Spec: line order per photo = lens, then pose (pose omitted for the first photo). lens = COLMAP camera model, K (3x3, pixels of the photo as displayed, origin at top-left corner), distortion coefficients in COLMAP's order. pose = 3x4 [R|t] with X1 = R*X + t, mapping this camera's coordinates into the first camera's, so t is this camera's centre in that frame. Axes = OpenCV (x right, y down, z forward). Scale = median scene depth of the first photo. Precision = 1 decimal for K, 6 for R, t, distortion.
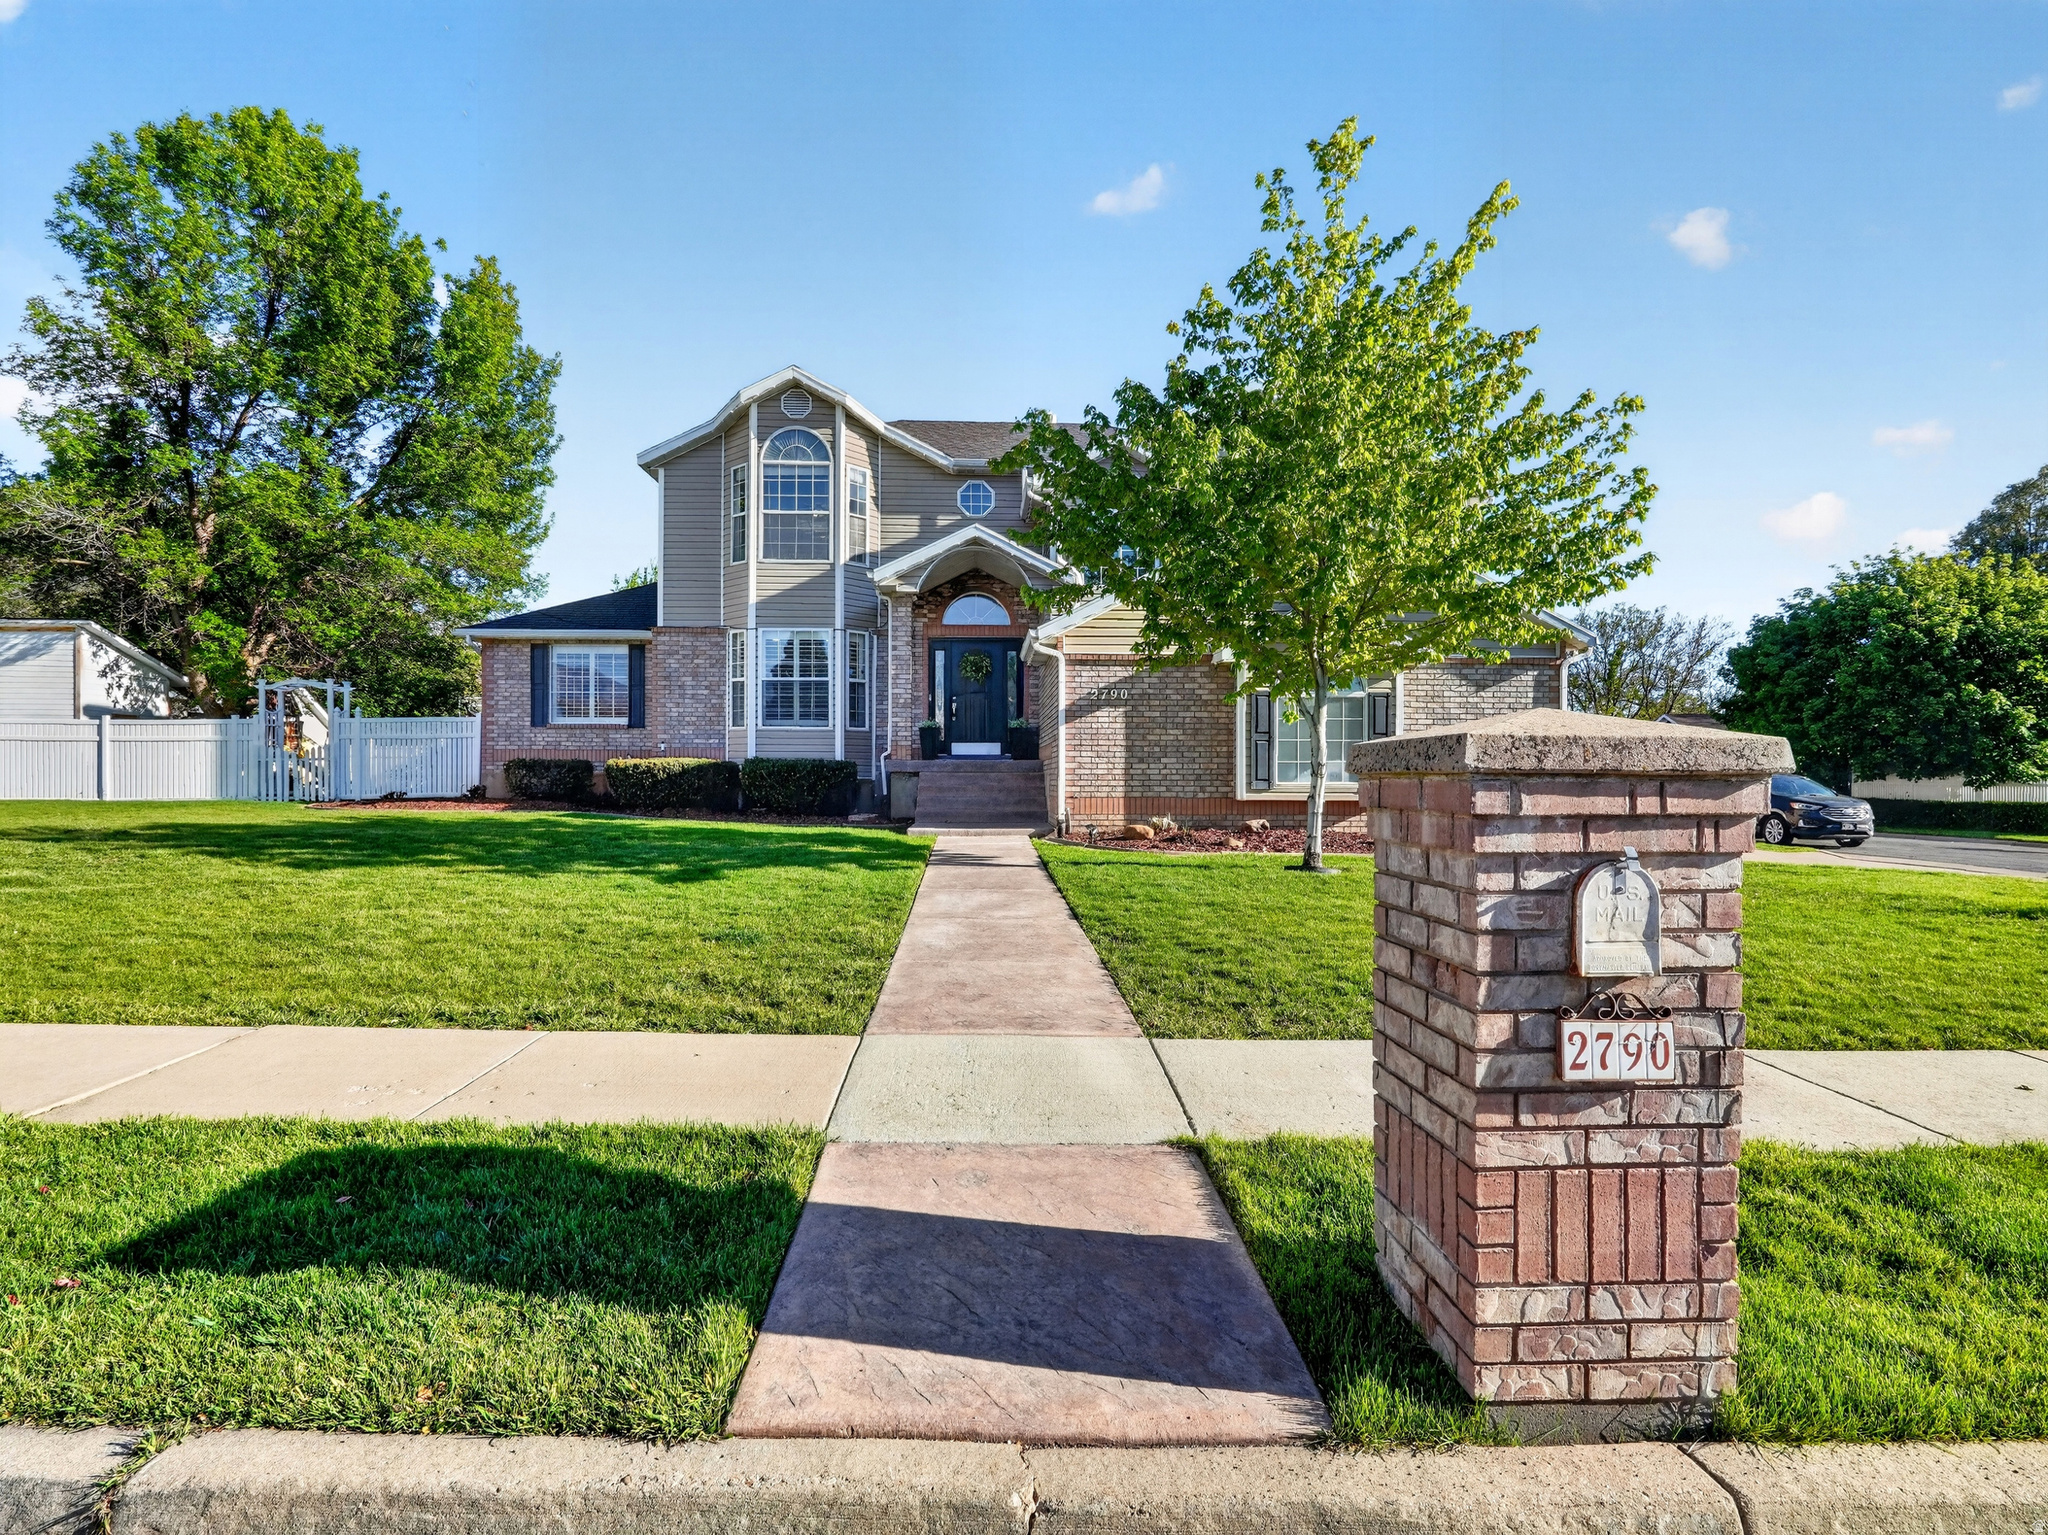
lens RADIAL K [[1057.7, 0, 1024.0], [0, 1057.7, 767.5], [0, 0, 1]] dist [-0.001966, -0.000334]
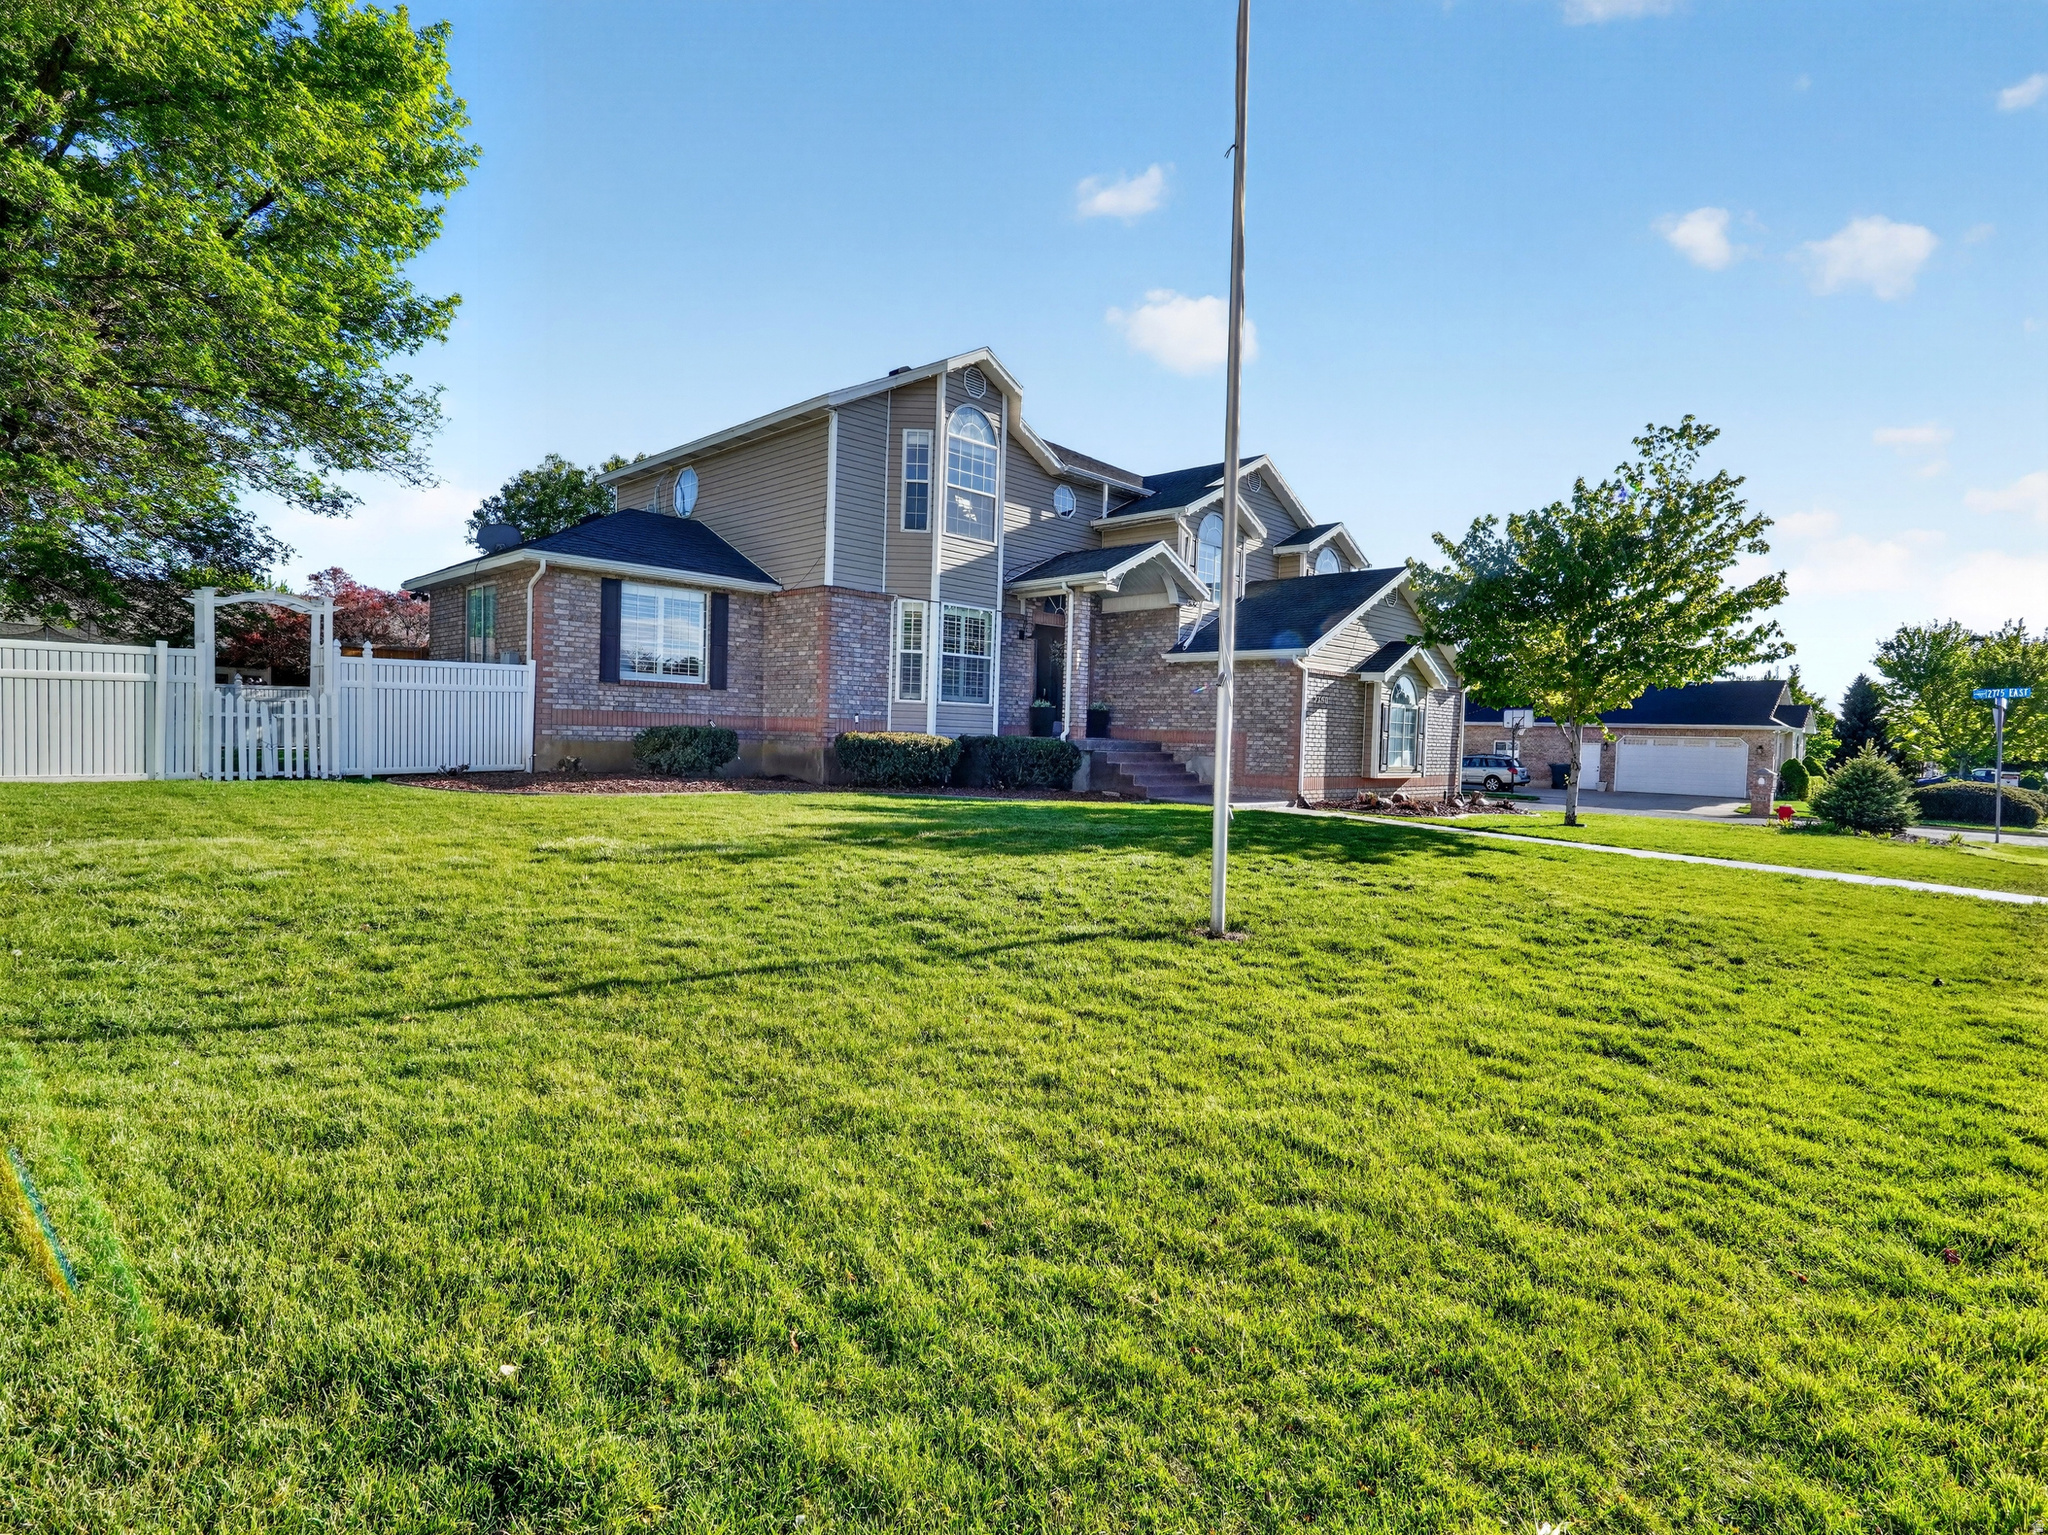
lens RADIAL K [[1057.7, 0, 1024.0], [0, 1057.7, 767.5], [0, 0, 1]] dist [-0.001966, -0.000334]
pose [[0.735049, -0.000794, 0.678014, -0.856690], [-0.032507, 0.998808, 0.036411, -0.014925], [-0.677235, -0.048804, 0.734147, 0.208354]]
